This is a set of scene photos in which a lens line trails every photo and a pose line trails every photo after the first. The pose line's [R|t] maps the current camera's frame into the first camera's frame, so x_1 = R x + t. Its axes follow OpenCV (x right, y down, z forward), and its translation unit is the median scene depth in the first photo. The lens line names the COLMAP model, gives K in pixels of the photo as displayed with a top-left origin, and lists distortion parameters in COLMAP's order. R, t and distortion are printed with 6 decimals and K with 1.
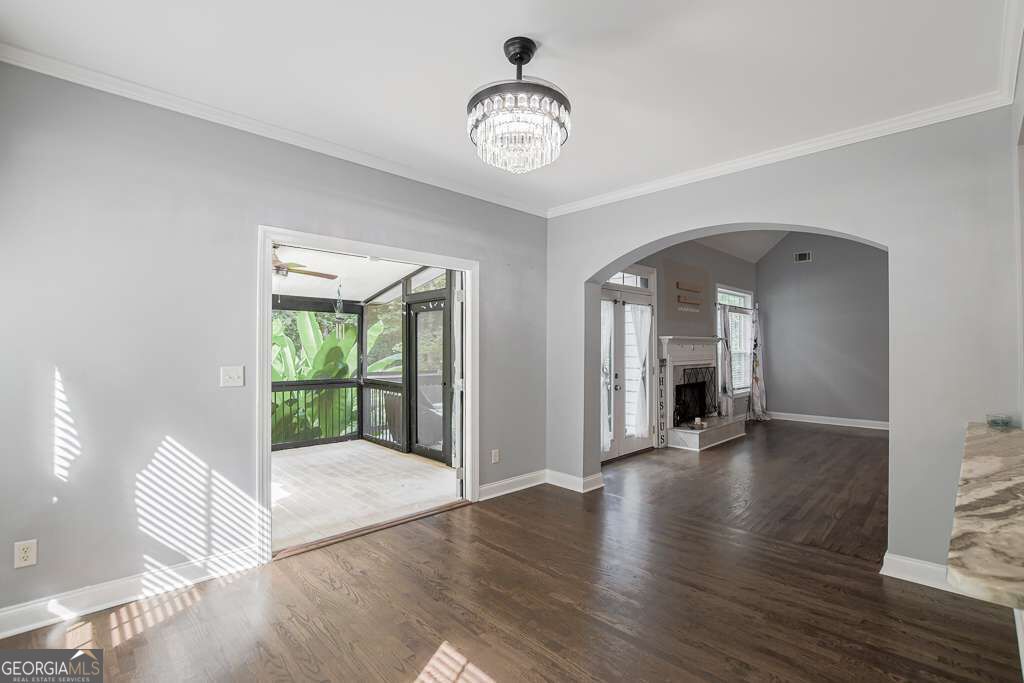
lens RADIAL K [[468.0, 0, 512.0], [0, 468.0, 341.5], [0, 0, 1]] dist [-0.014910, -0.000303]
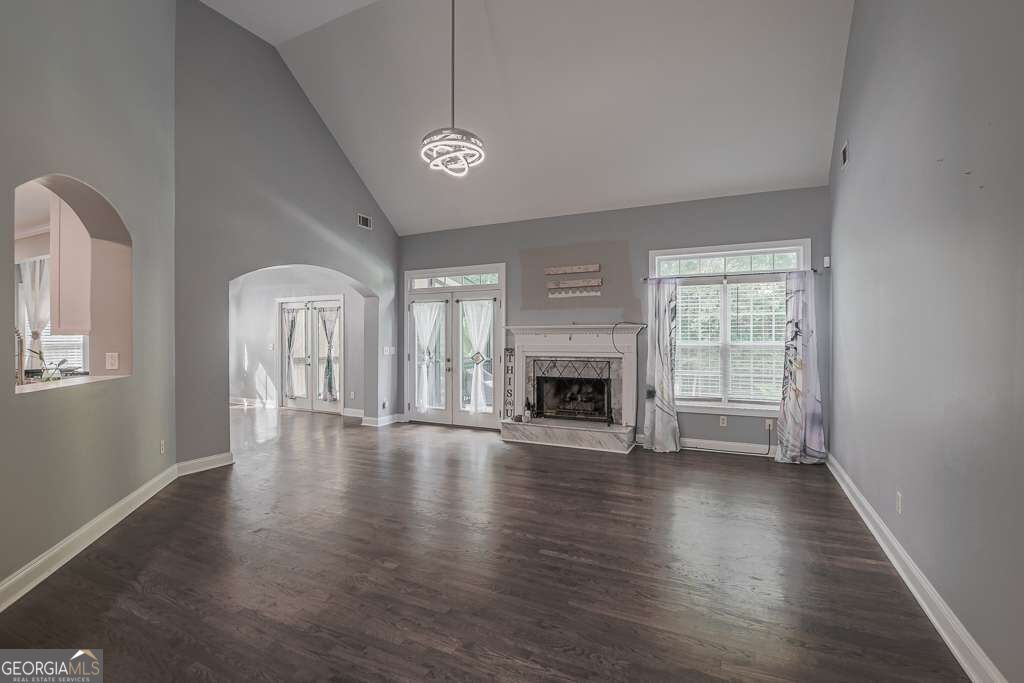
lens RADIAL K [[468.0, 0, 512.0], [0, 468.0, 341.5], [0, 0, 1]] dist [-0.014910, -0.000303]
pose [[0.327958, 0.003754, -0.944685, 1.310219], [0.012647, 0.999885, 0.008364, 0.012894], [0.944608, -0.014691, 0.327873, 0.664773]]
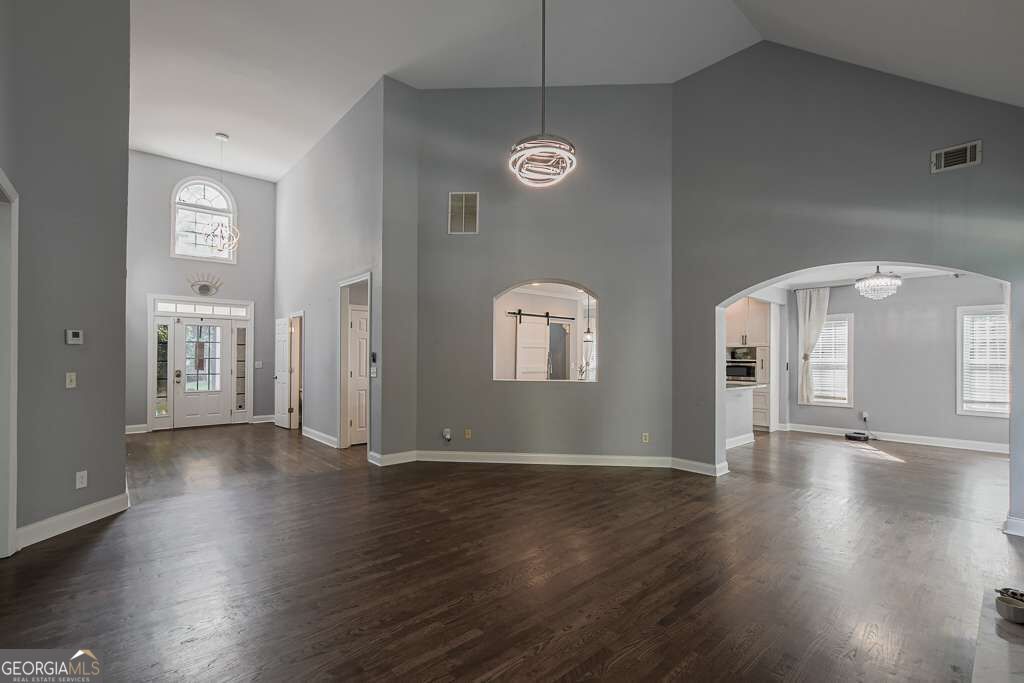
lens RADIAL K [[454.3, 0, 499.1], [0, 454.3, 356.8], [0, 0, 1]] dist [-0.003562, -0.000217]
pose [[-0.997881, -0.009566, 0.064356, 0.736530], [-0.010531, 0.999837, -0.014686, 0.020946], [-0.064205, -0.015333, -0.997819, 1.332687]]
